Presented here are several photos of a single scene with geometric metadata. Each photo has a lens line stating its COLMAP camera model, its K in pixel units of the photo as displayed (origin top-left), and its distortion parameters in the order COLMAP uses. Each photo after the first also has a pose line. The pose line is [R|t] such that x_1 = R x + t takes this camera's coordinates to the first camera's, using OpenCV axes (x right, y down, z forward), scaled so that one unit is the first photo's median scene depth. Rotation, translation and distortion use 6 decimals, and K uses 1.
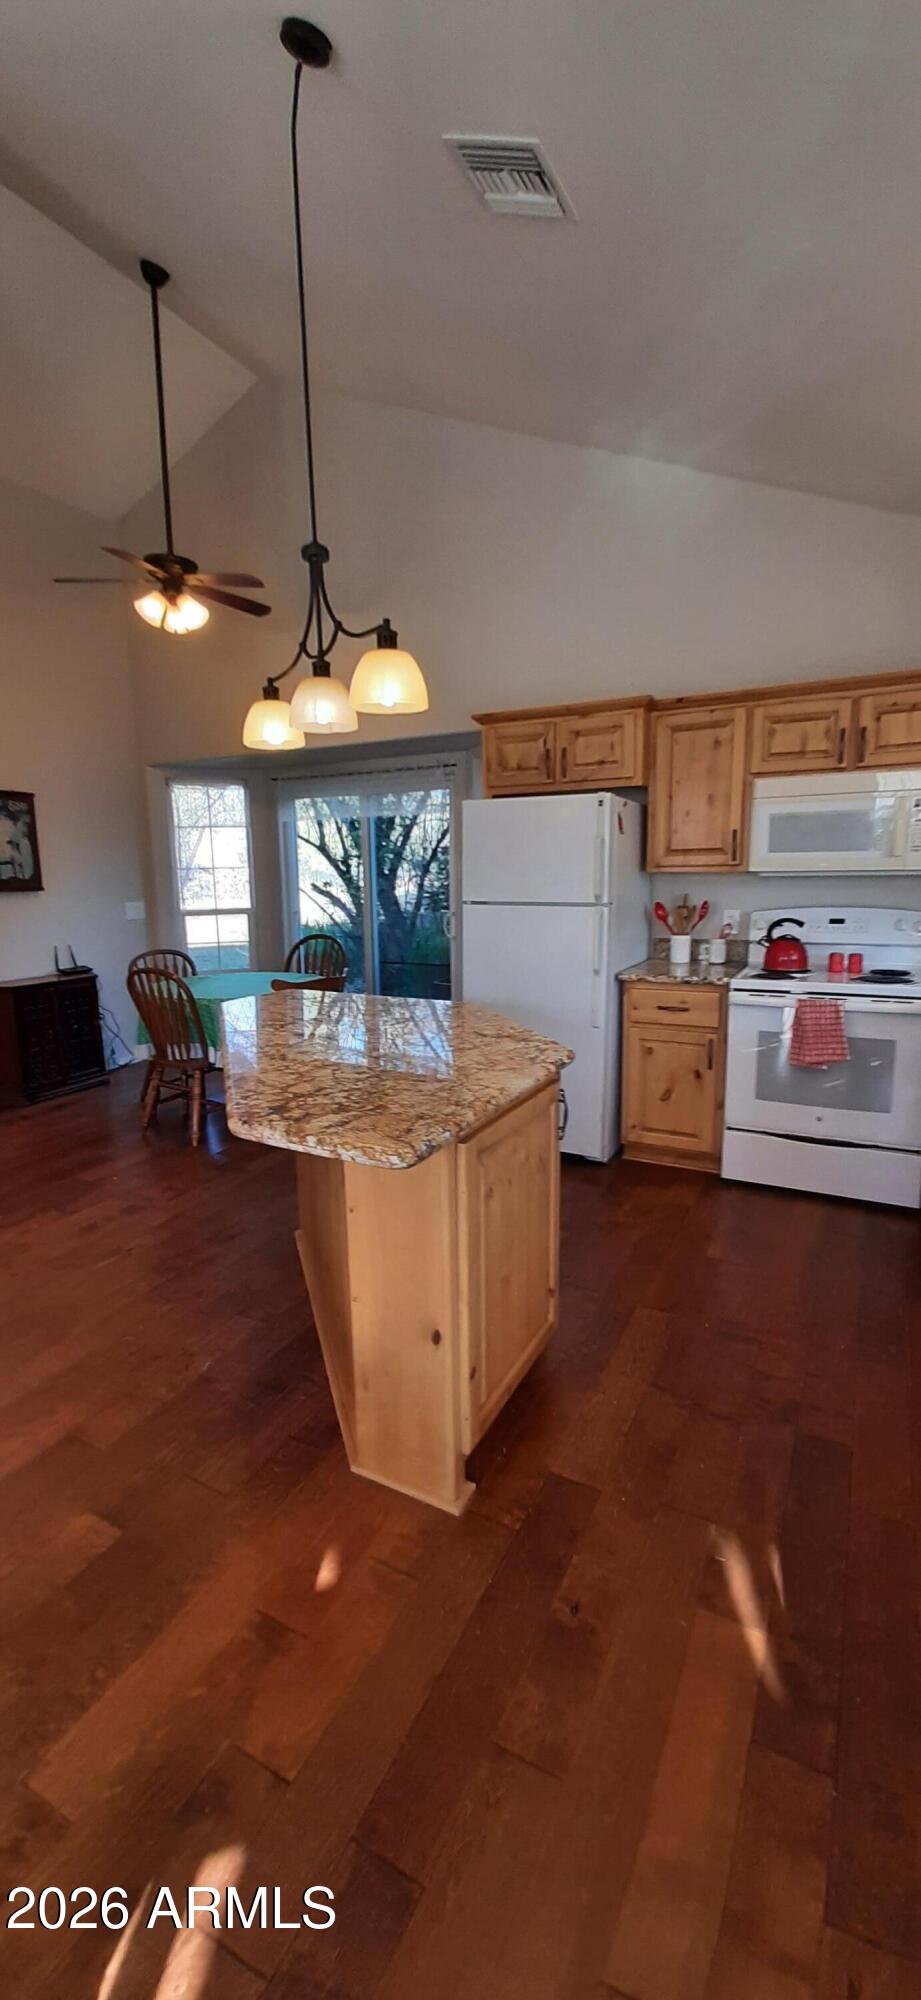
lens RADIAL K [[785.5, 0, 455.6], [0, 785.5, 1011.0], [0, 0, 1]] dist [0.009660, -0.013947]
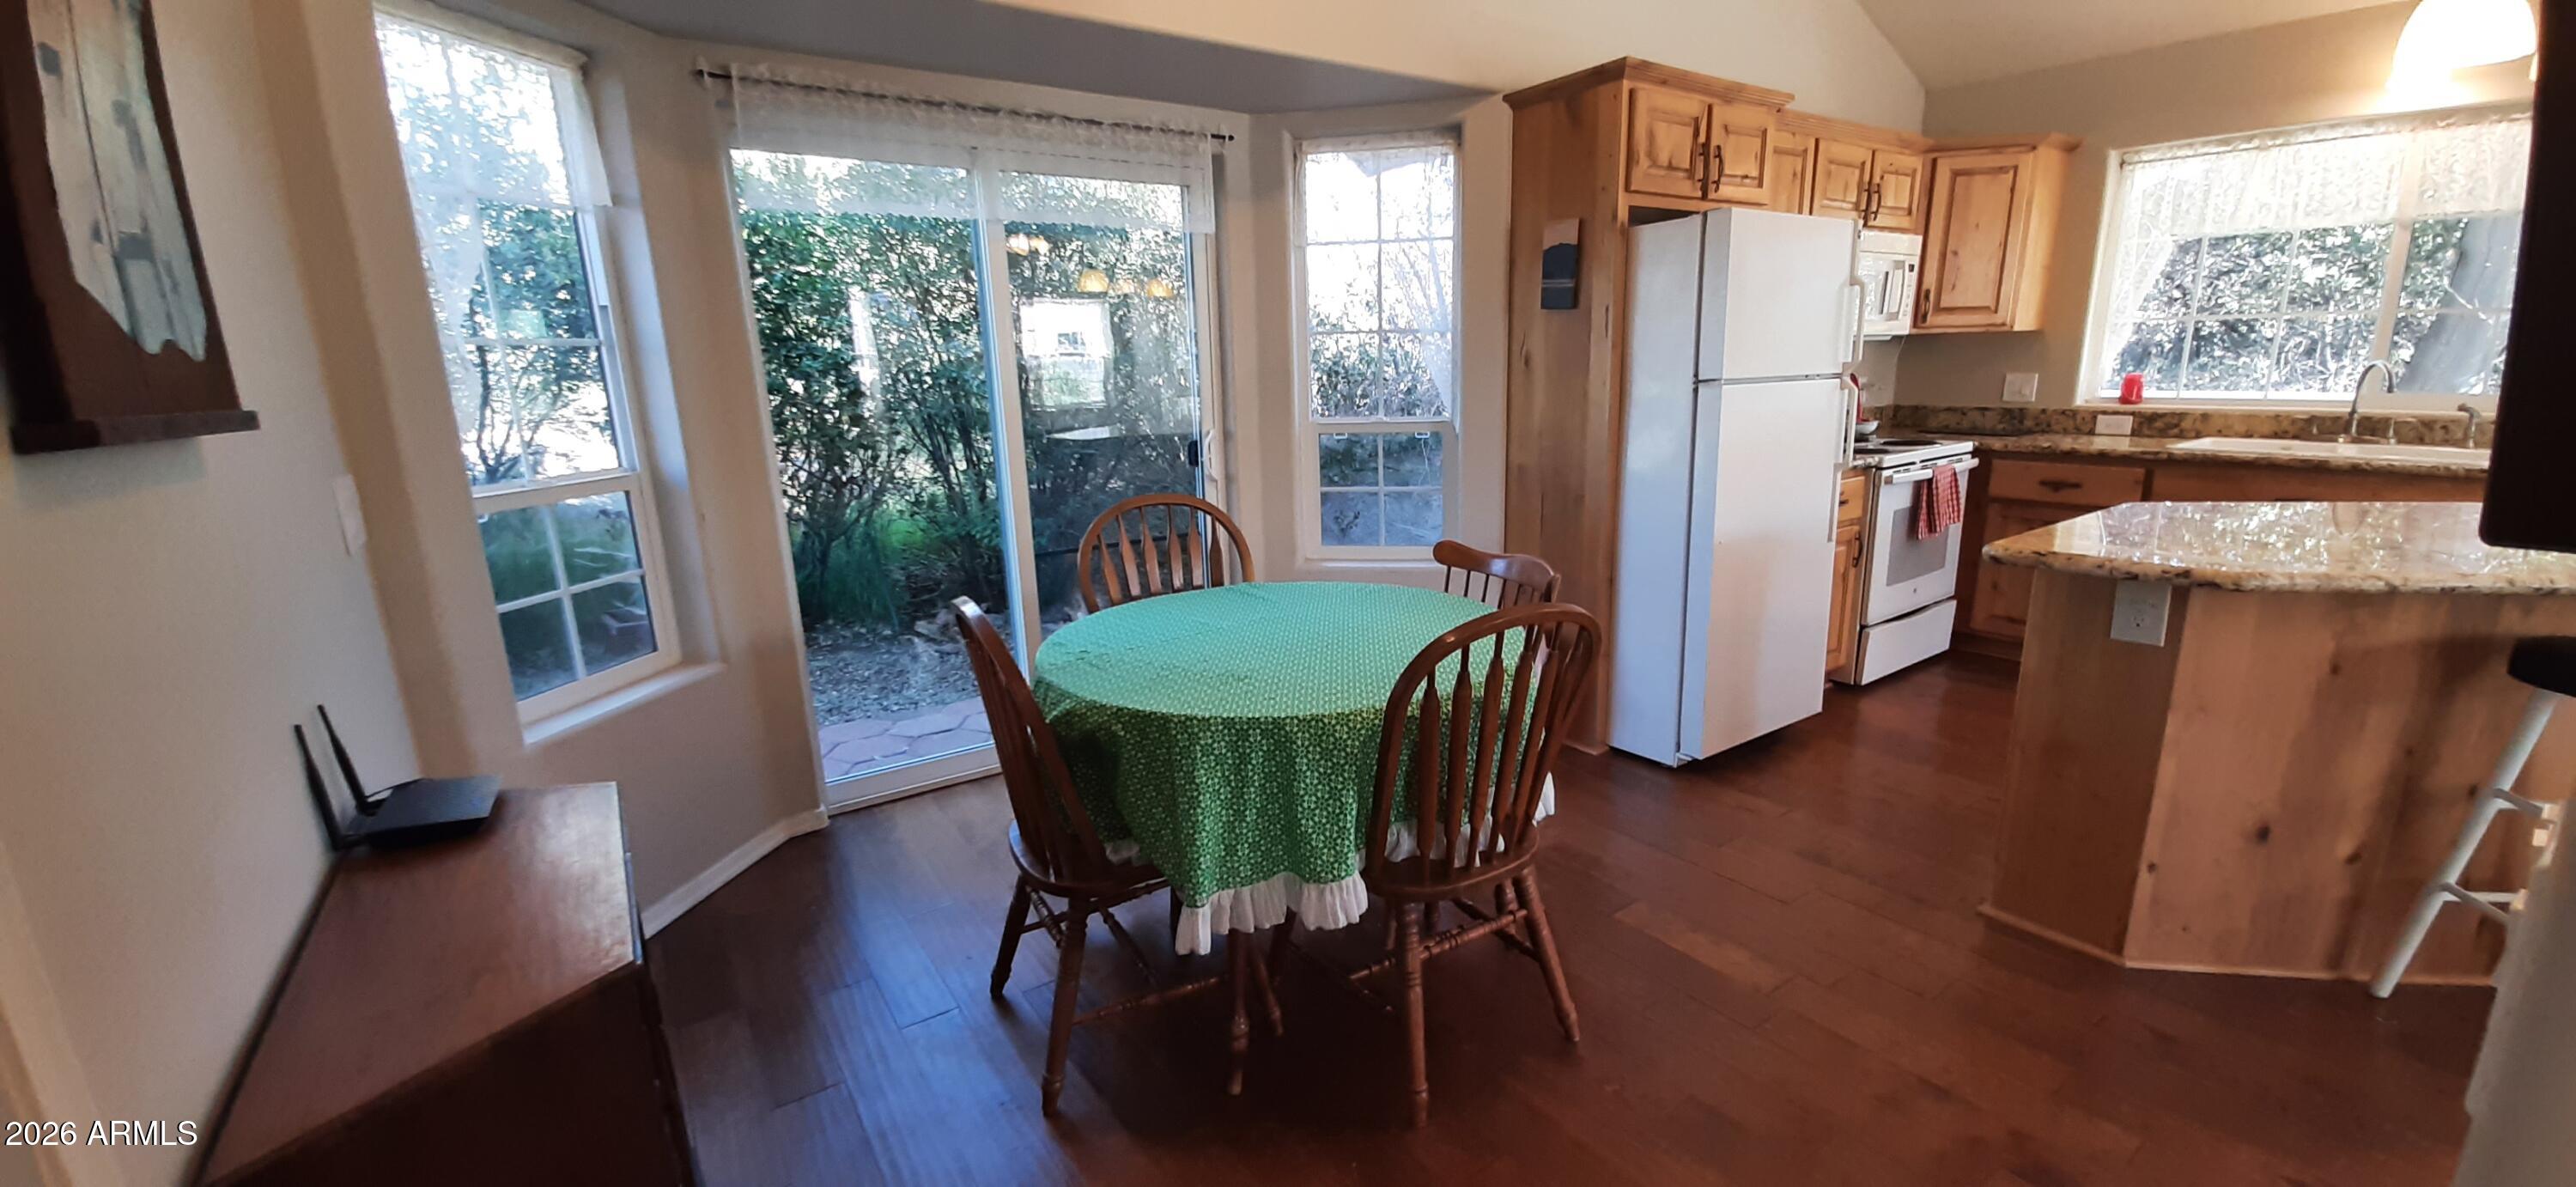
lens RADIAL K [[998.5, 0, 1294.8], [0, 998.5, 611.7], [0, 0, 1]] dist [0.014507, -0.012829]
pose [[0.449985, -0.216049, 0.866508, -0.762770], [0.182314, 0.972084, 0.147696, -0.127373], [-0.874229, 0.091516, 0.476812, 0.848699]]
